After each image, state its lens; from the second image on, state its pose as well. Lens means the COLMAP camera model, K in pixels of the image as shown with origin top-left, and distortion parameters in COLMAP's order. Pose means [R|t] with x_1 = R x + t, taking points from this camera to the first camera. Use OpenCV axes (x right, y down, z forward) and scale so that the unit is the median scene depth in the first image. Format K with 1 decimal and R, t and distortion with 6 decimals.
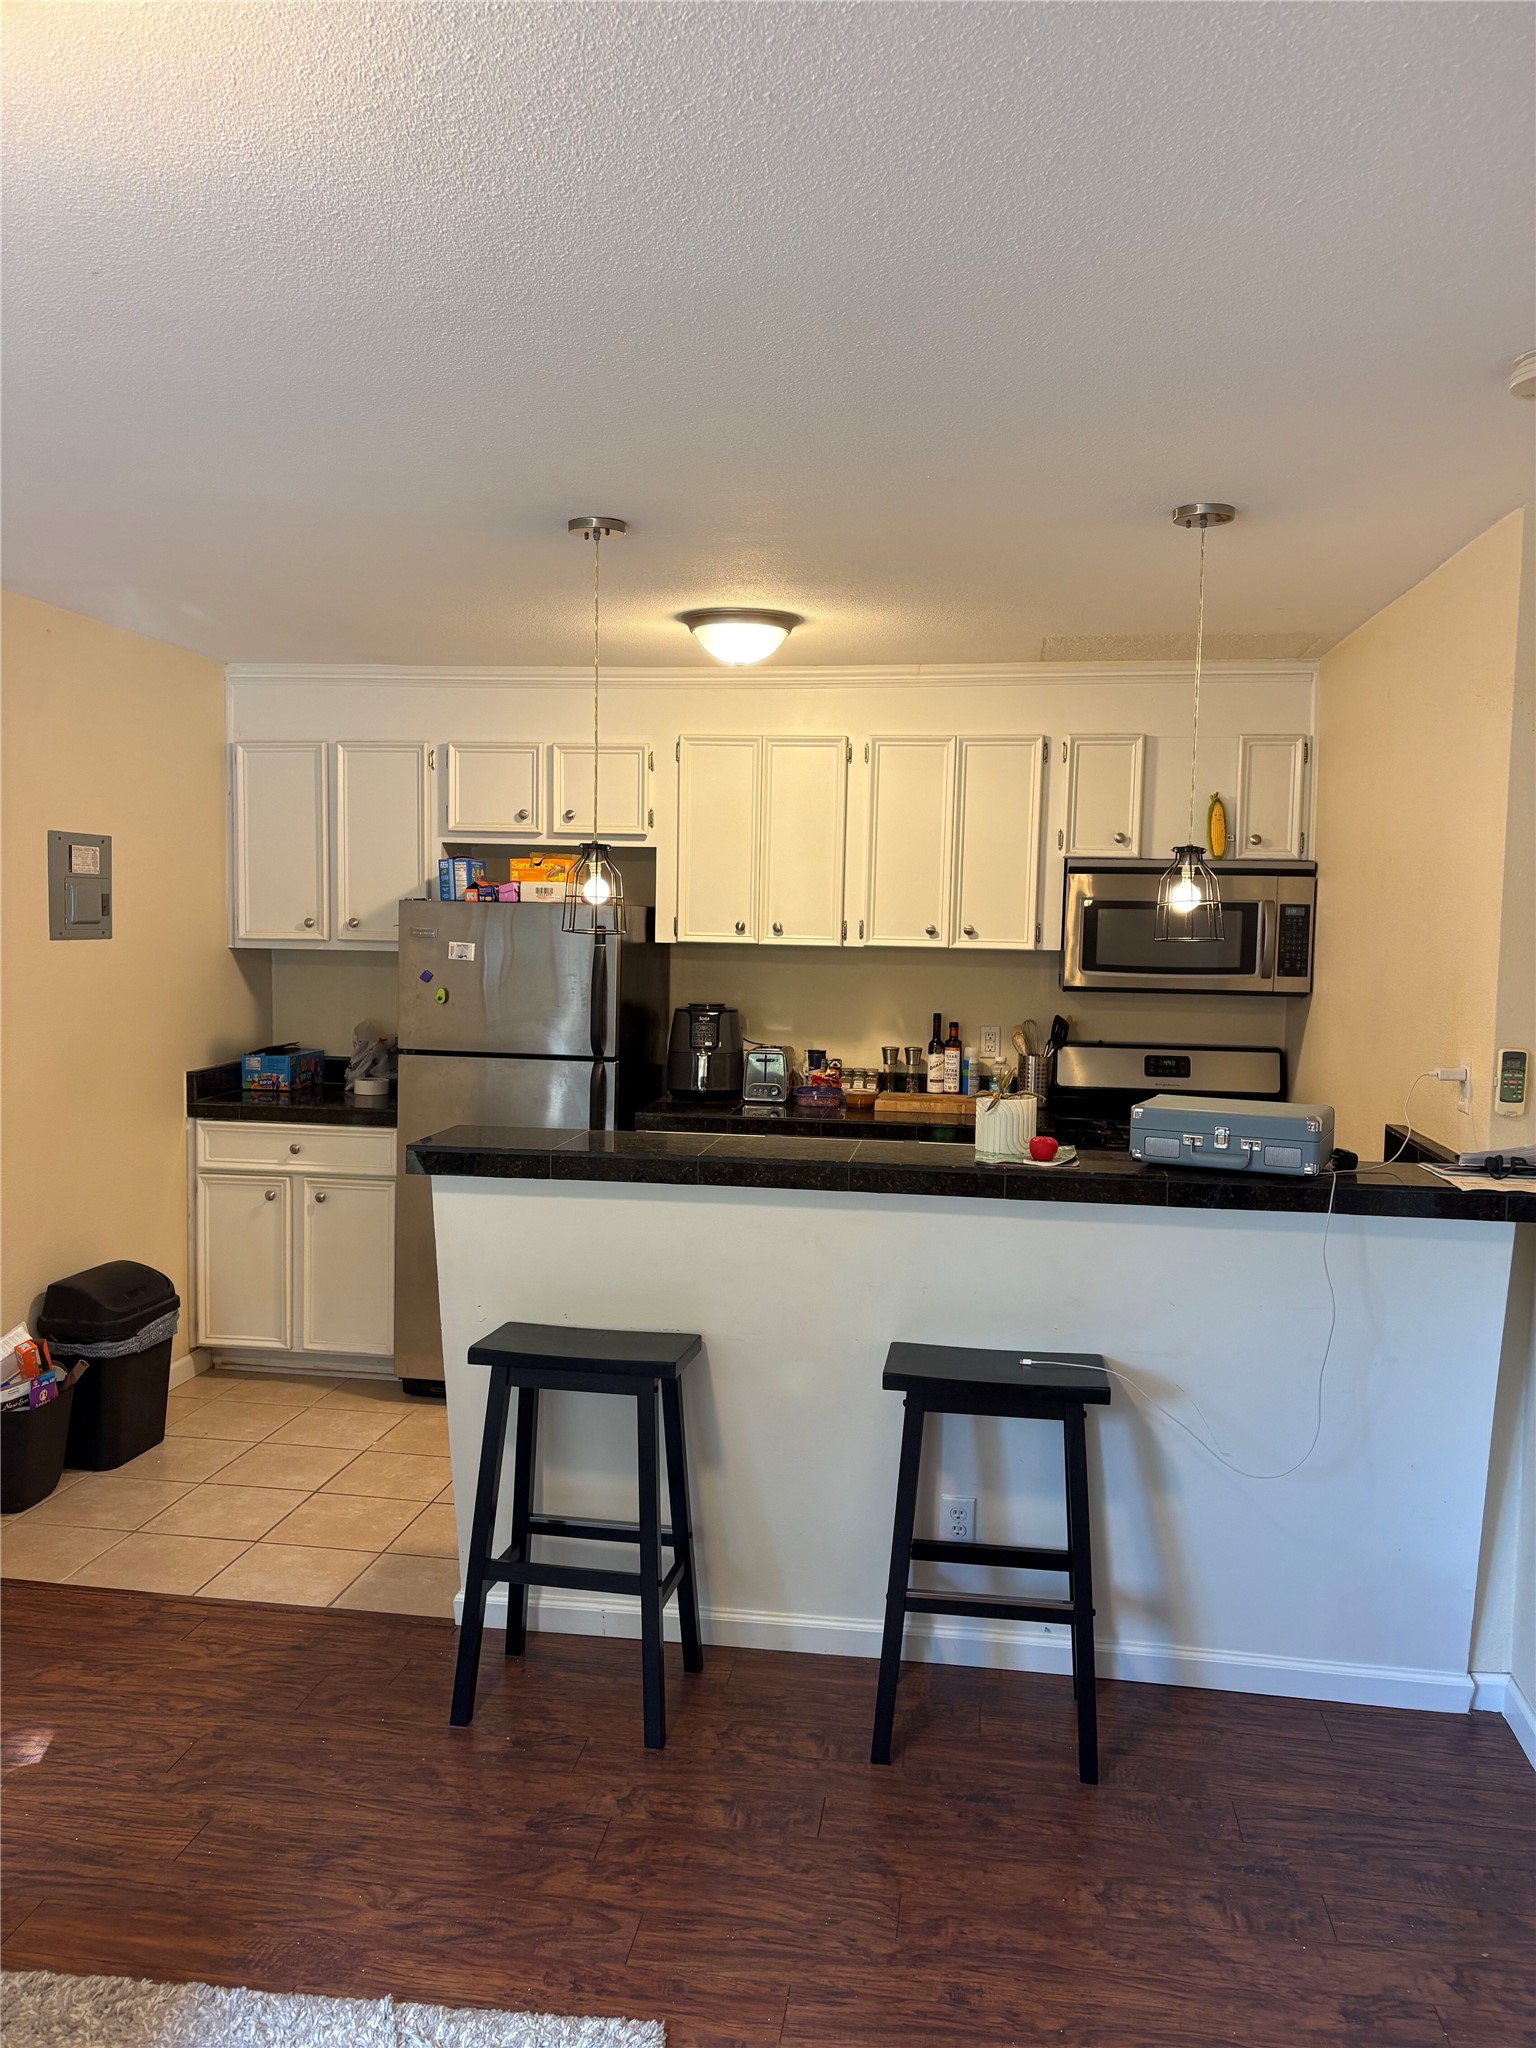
lens RADIAL K [[1619.1, 0, 768.0], [0, 1619.1, 1024.0], [0, 0, 1]] dist [0.039717, -0.069568]
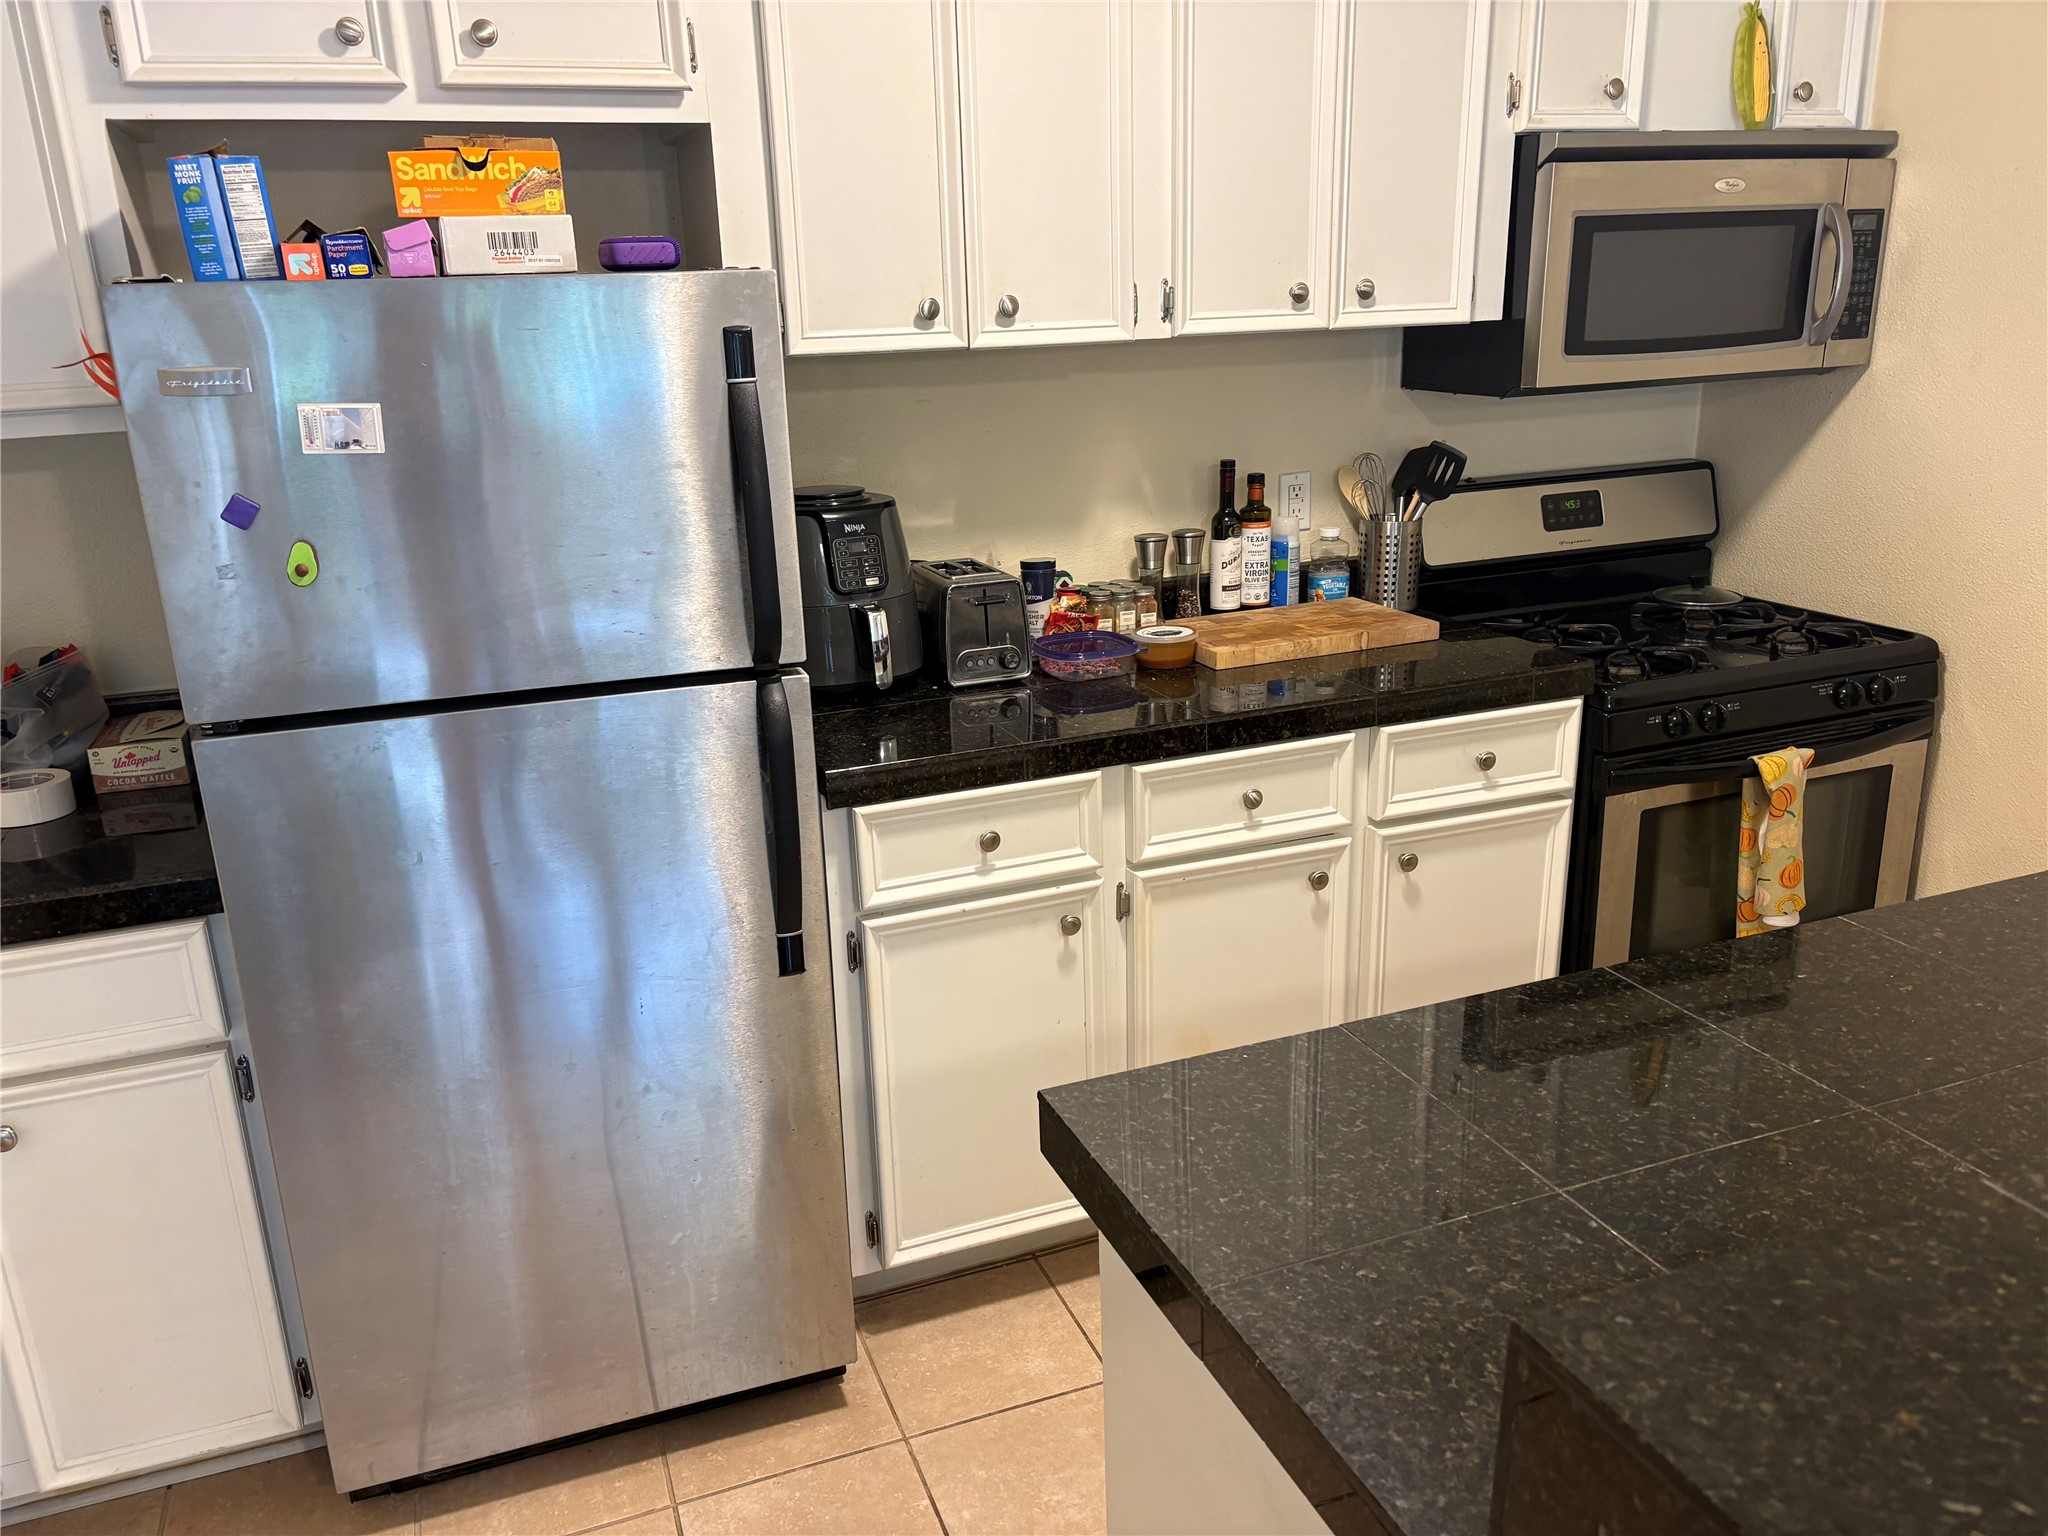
lens RADIAL K [[1619.1, 0, 1022.9], [0, 1619.1, 795.2], [0, 0, 1]] dist [0.039717, -0.069568]
pose [[0.859518, -0.200857, 0.469983, -0.228515], [0.086191, 0.963337, 0.254073, -0.042472], [-0.503785, -0.177872, 0.845318, 0.578011]]
